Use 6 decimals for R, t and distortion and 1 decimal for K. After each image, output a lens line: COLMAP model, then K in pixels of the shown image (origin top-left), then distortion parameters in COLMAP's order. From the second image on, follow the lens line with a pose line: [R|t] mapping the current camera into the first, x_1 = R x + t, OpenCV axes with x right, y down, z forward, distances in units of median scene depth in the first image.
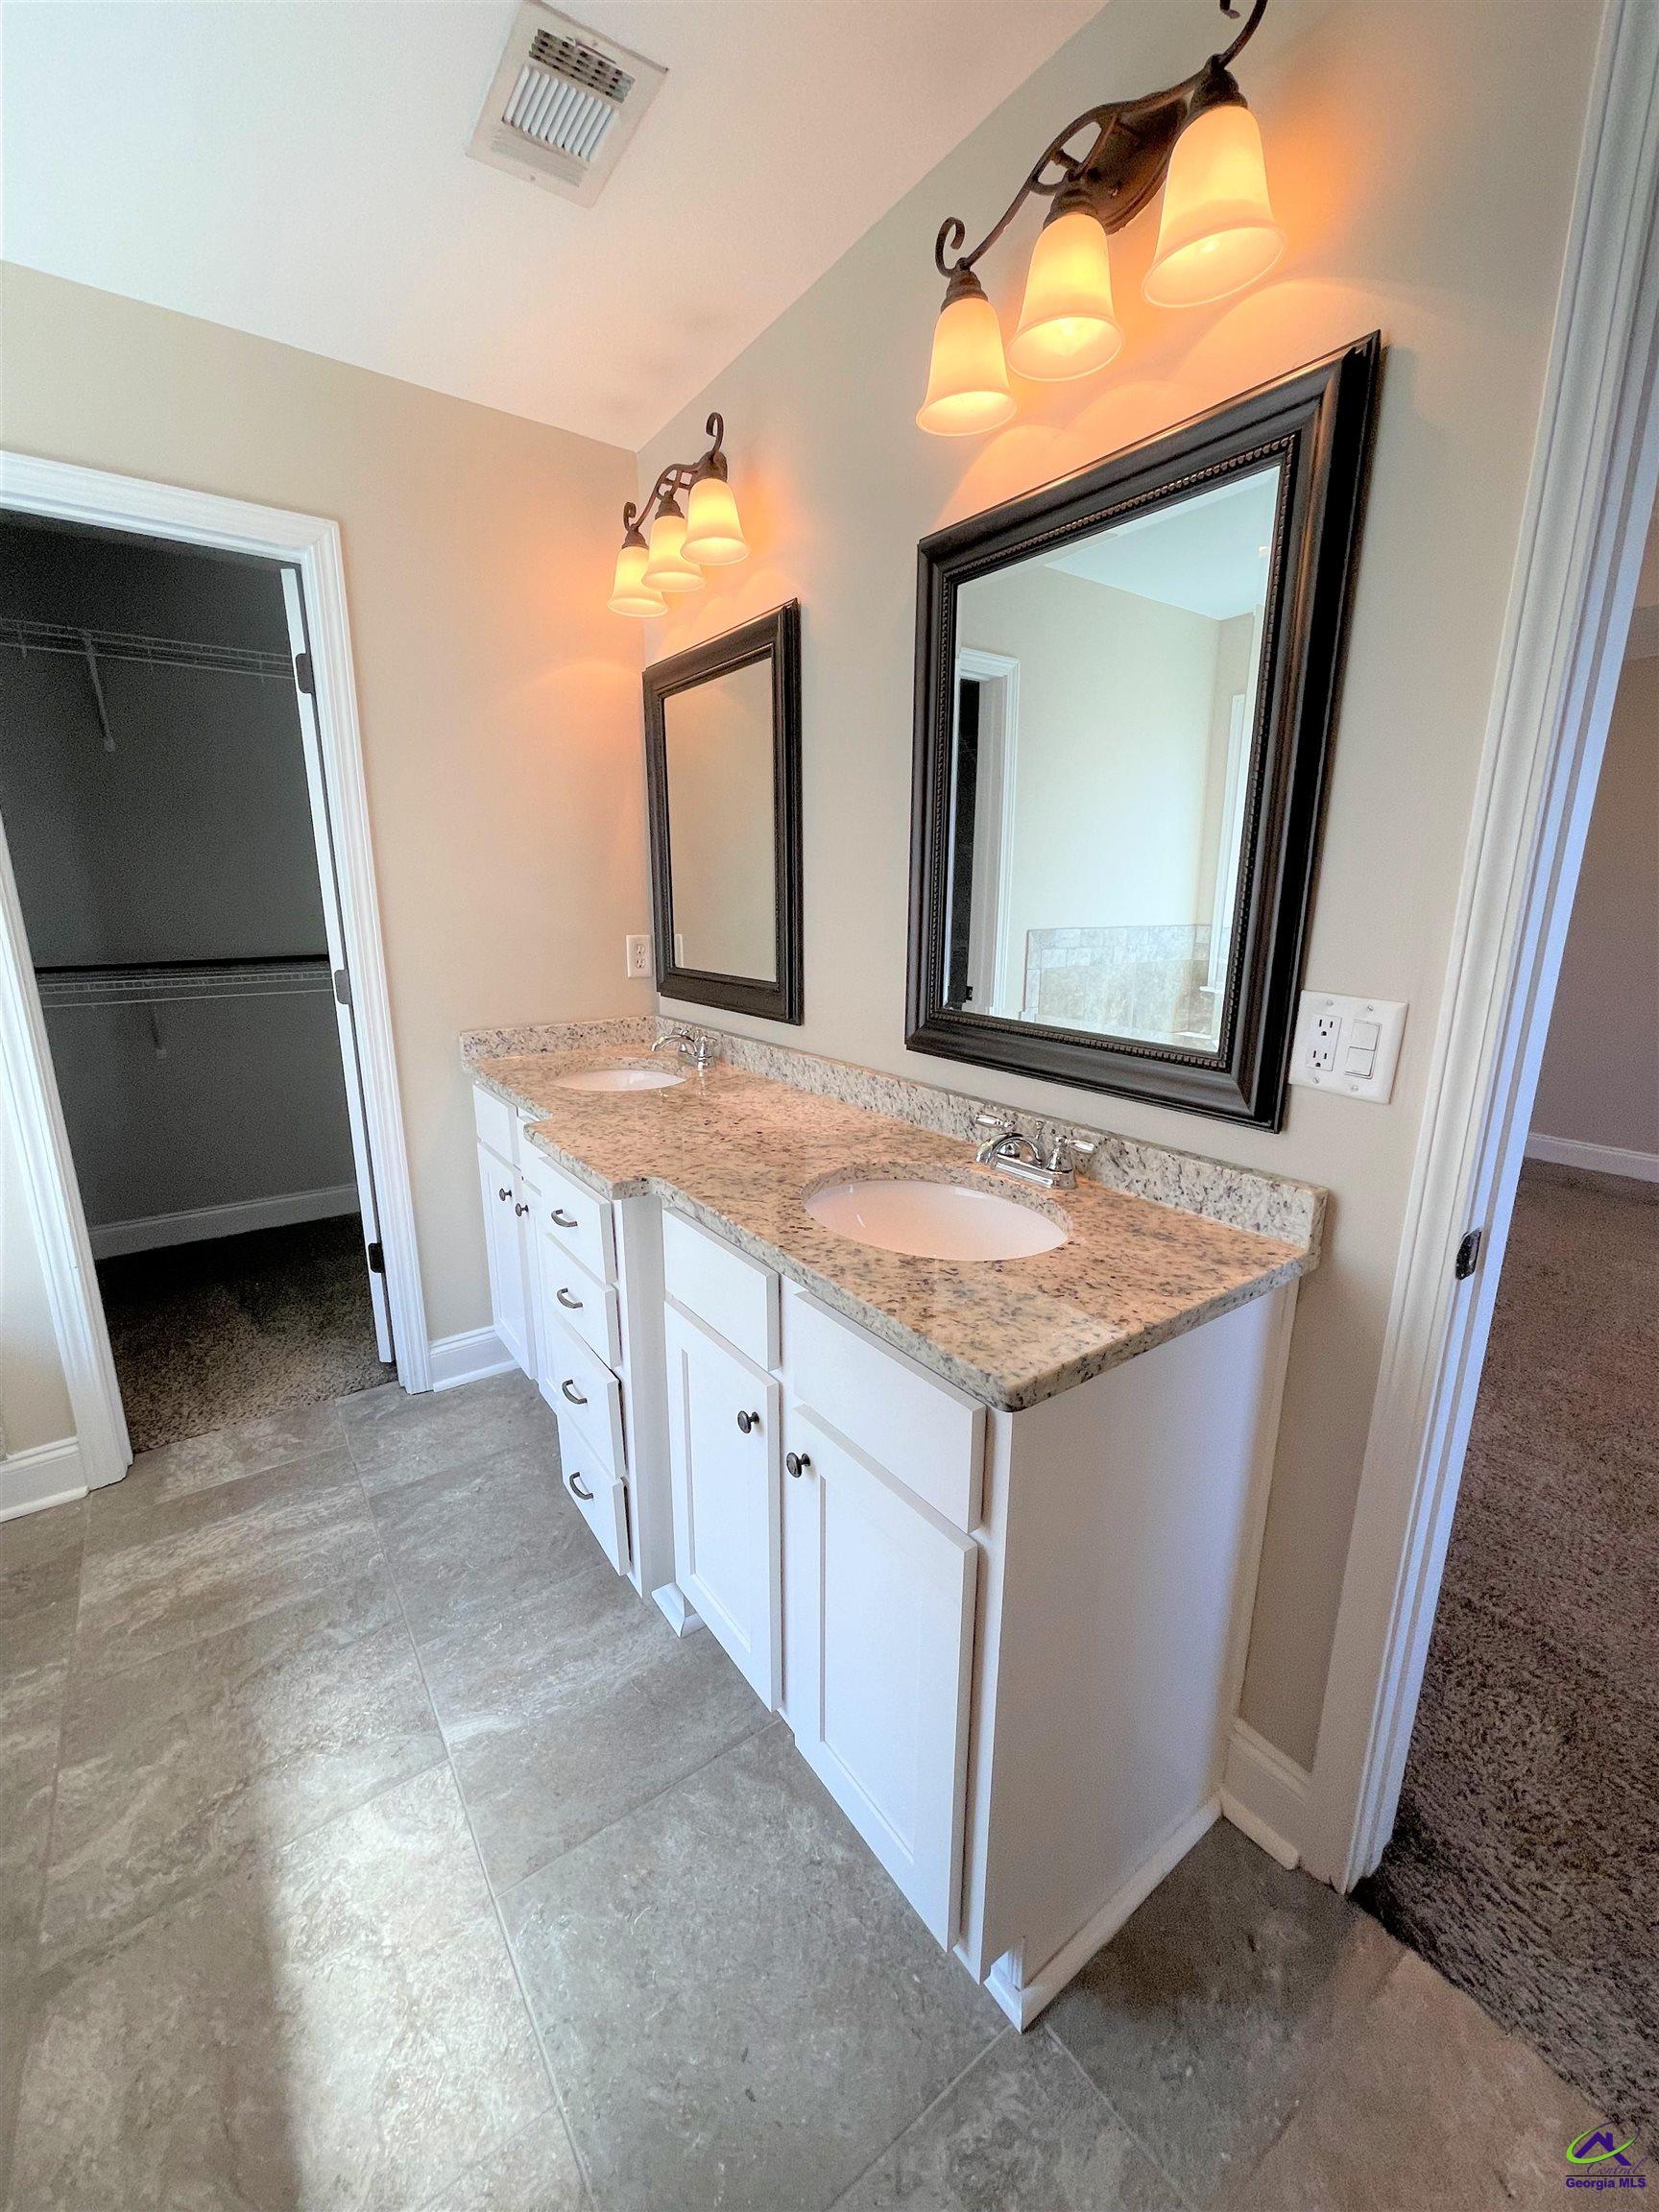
lens RADIAL K [[892.2, 0, 818.6], [0, 892.2, 1106.1], [0, 0, 1]] dist [0.000424, 0.000419]
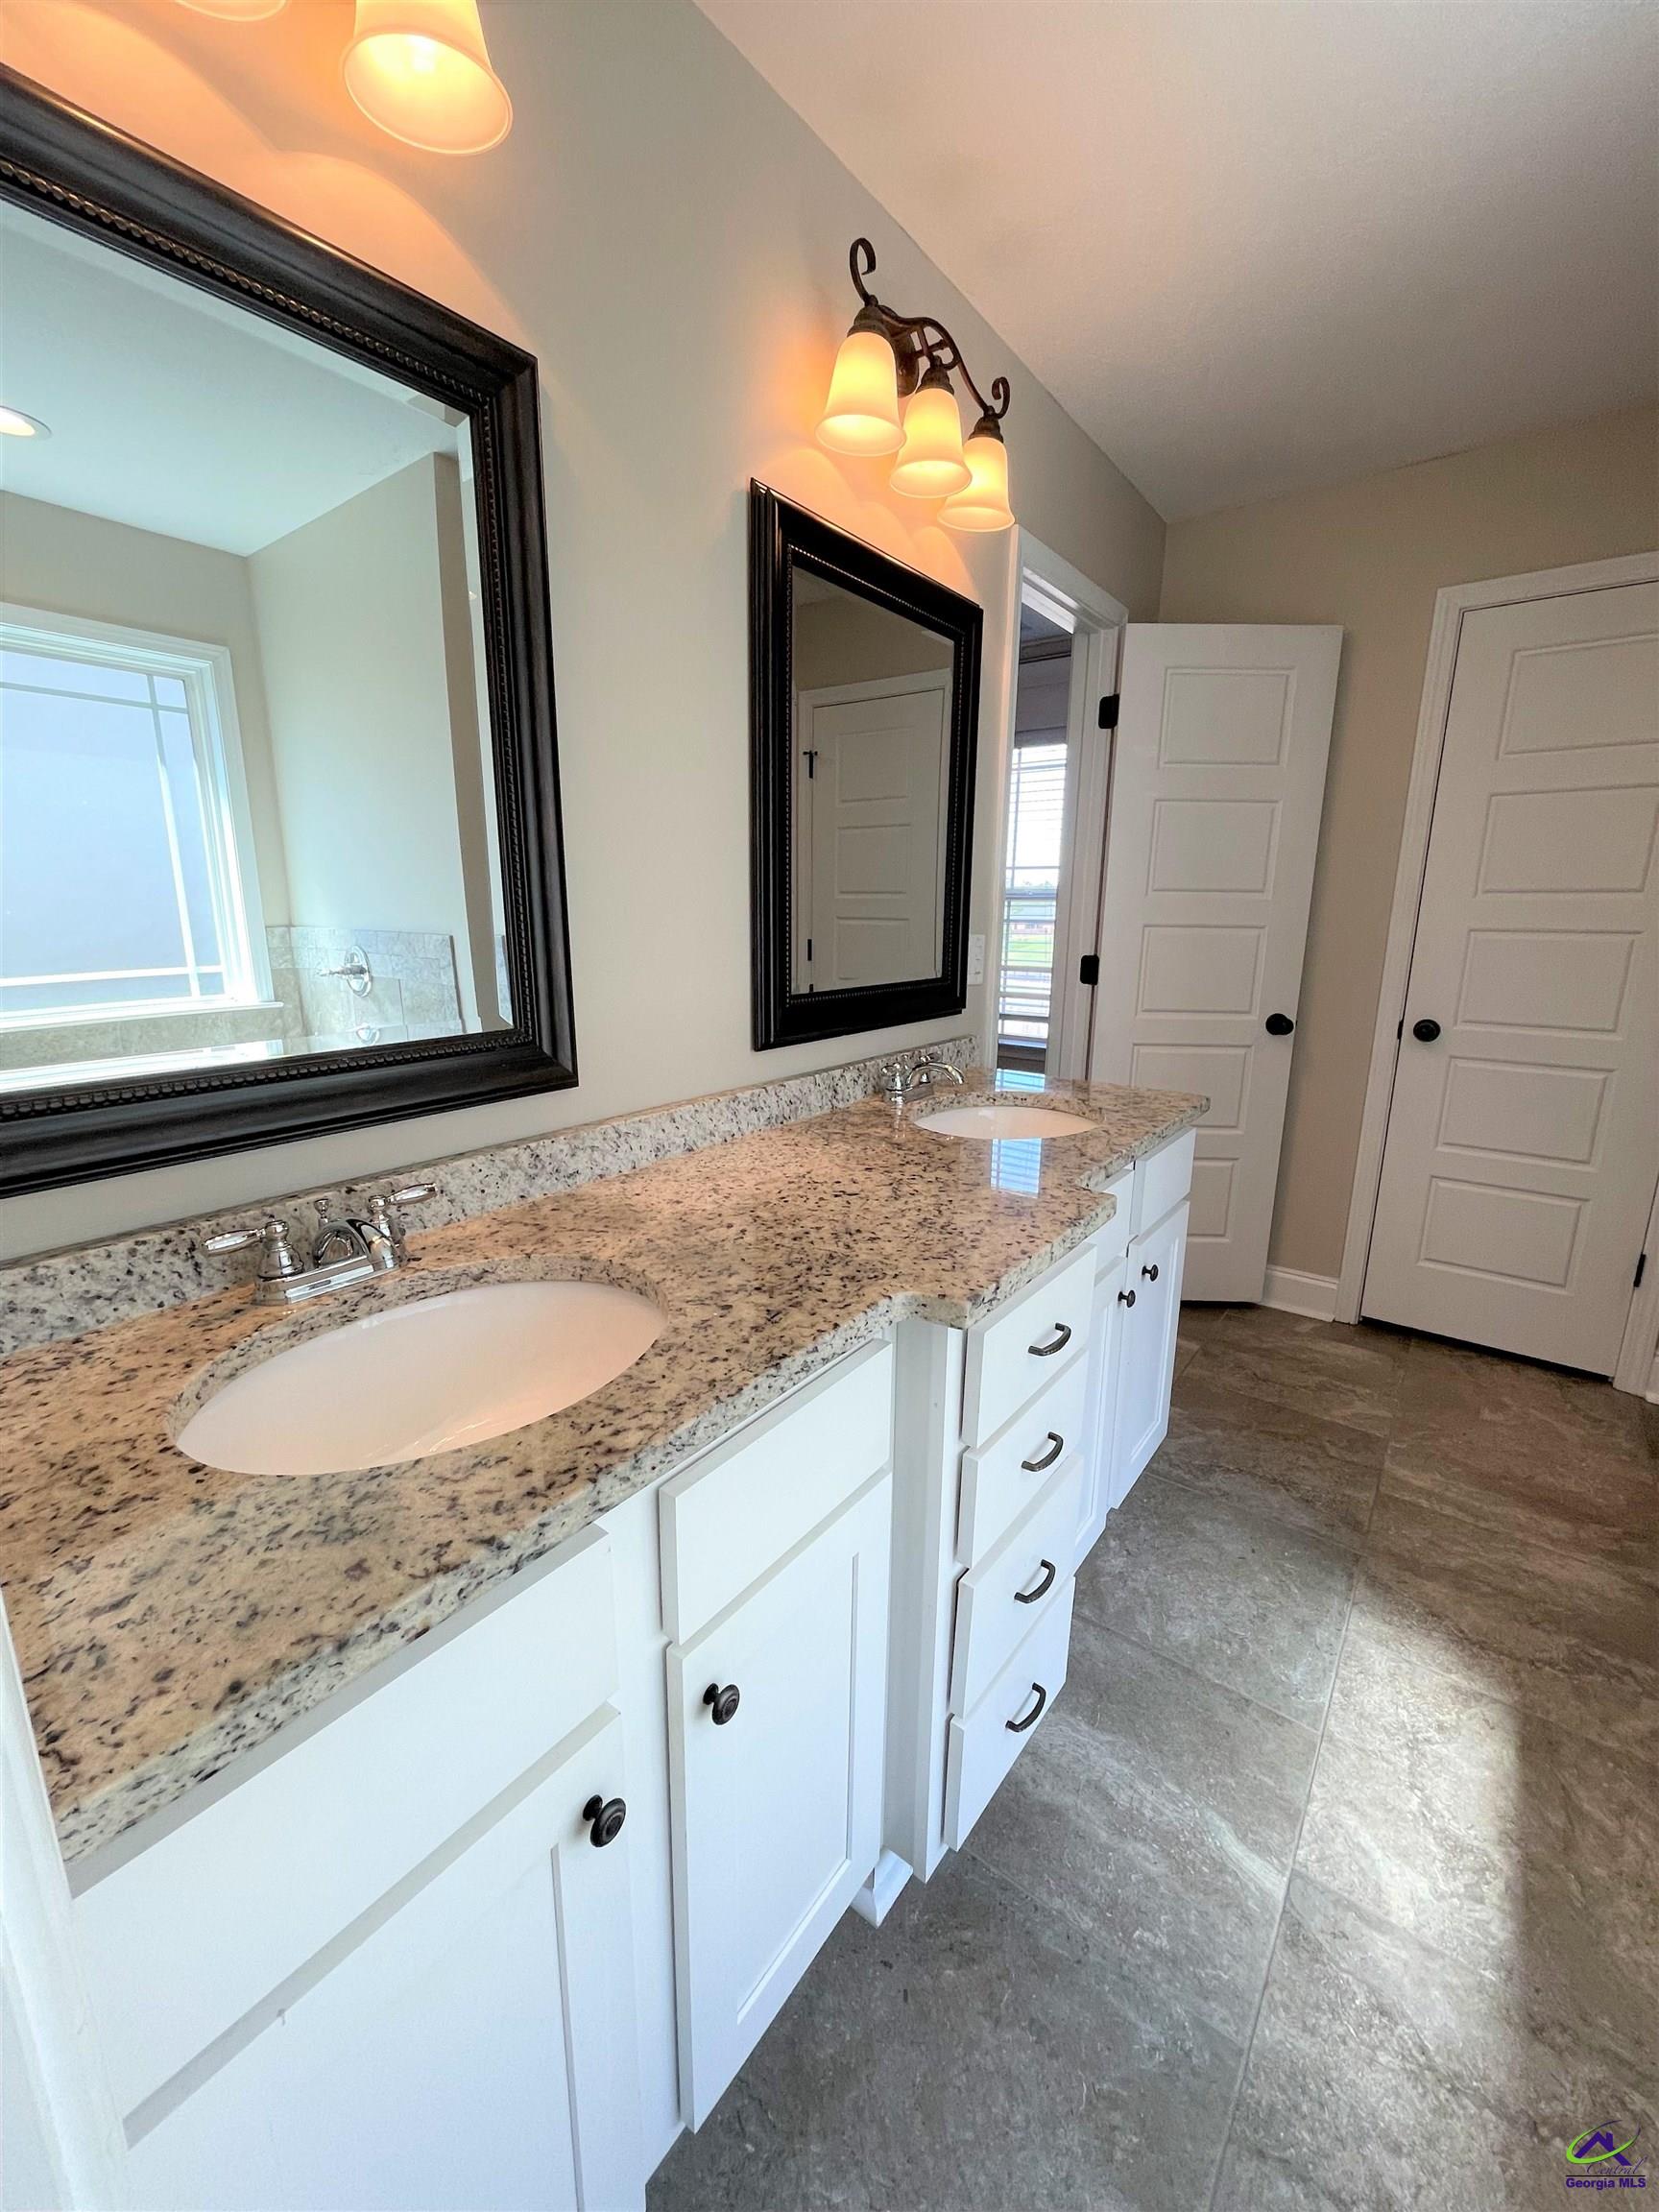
lens RADIAL K [[892.2, 0, 818.6], [0, 892.2, 1106.1], [0, 0, 1]] dist [0.000424, 0.000419]
pose [[-0.298659, -0.216201, 0.929548, -0.840967], [0.222386, 0.931423, 0.288089, -0.282829], [-0.928088, 0.292759, -0.230098, 1.284463]]
